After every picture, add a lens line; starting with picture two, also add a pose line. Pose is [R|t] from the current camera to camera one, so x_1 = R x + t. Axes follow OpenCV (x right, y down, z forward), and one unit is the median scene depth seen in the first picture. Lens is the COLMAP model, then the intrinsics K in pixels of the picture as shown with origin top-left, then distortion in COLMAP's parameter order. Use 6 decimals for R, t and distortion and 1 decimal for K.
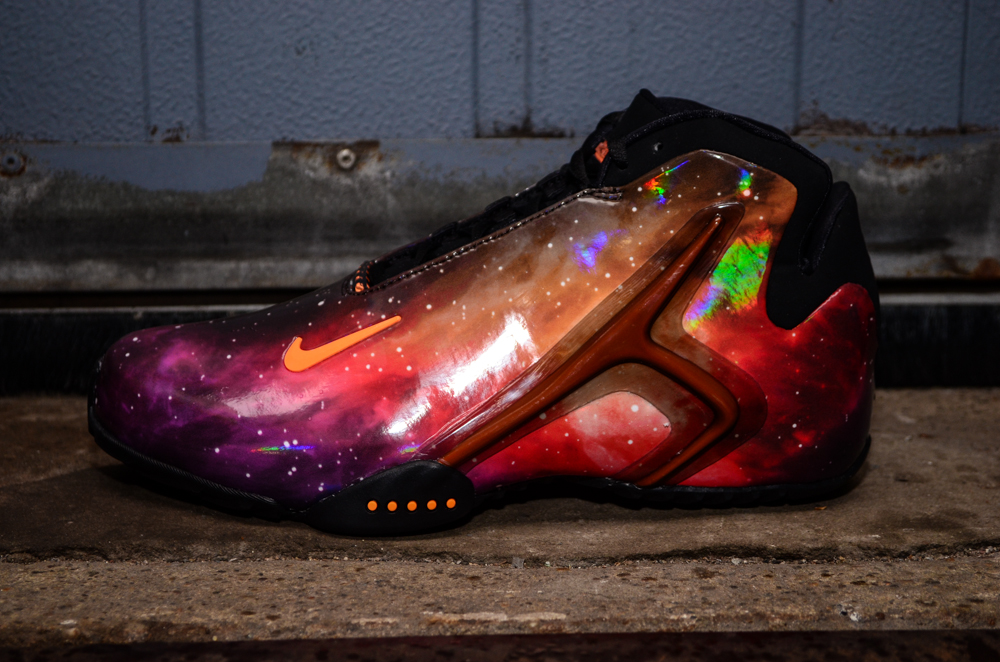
lens RADIAL K [[1852.5, 0, 508.4], [0, 1852.5, 330.0], [0, 0, 1]] dist [0.023350, -0.069889]
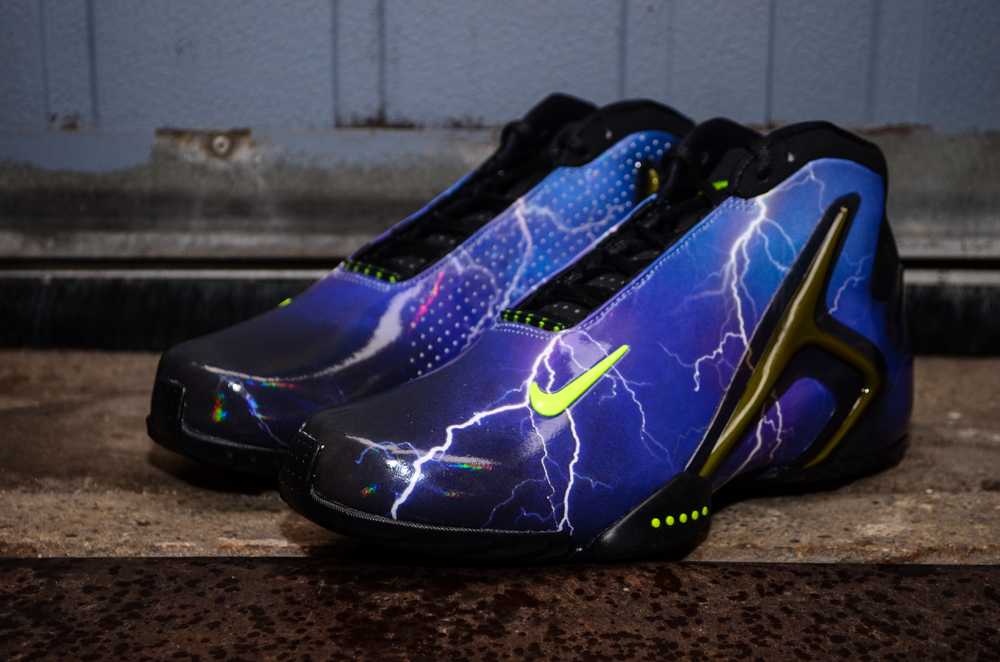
lens RADIAL K [[1799.1, 0, 500.0], [0, 1799.1, 331.0], [0, 0, 1]] dist [-0.005113, 0.170666]
pose [[0.999272, 0.016778, -0.034258, 0.123384], [-0.015958, 0.999582, 0.024088, -0.007576], [0.034647, -0.023524, 0.999123, -0.100184]]
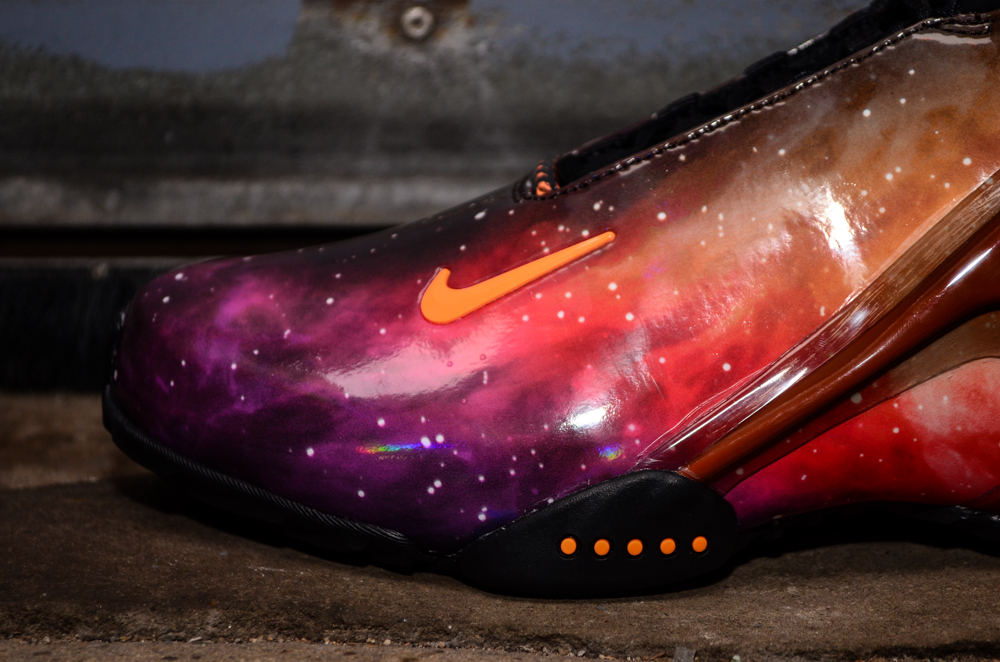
lens RADIAL K [[2224.4, 0, 500.0], [0, 2224.4, 331.0], [0, 0, 1]] dist [0.044082, -0.000923]
pose [[0.997410, 0.013186, -0.070707, -0.003430], [-0.015412, 0.999400, -0.031032, 0.037342], [0.070255, 0.032042, 0.997014, 0.240925]]
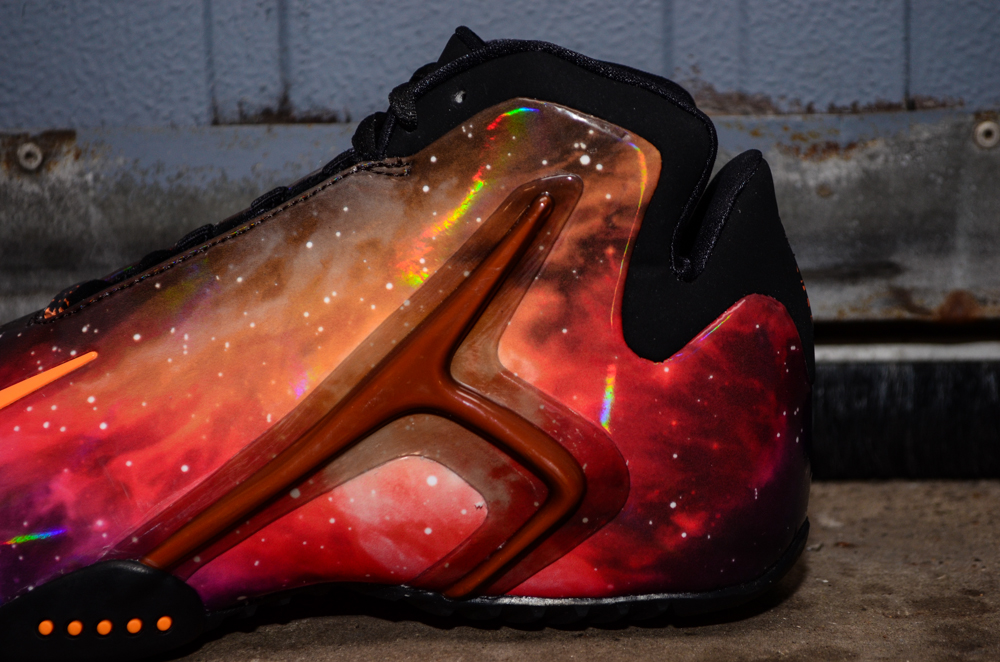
lens RADIAL K [[2224.4, 0, 500.0], [0, 2224.4, 331.0], [0, 0, 1]] dist [0.044082, -0.000923]
pose [[0.996587, -0.008185, -0.082144, 0.162896], [0.003142, 0.998112, -0.061339, 0.028008], [0.082491, 0.060872, 0.994731, 0.165700]]
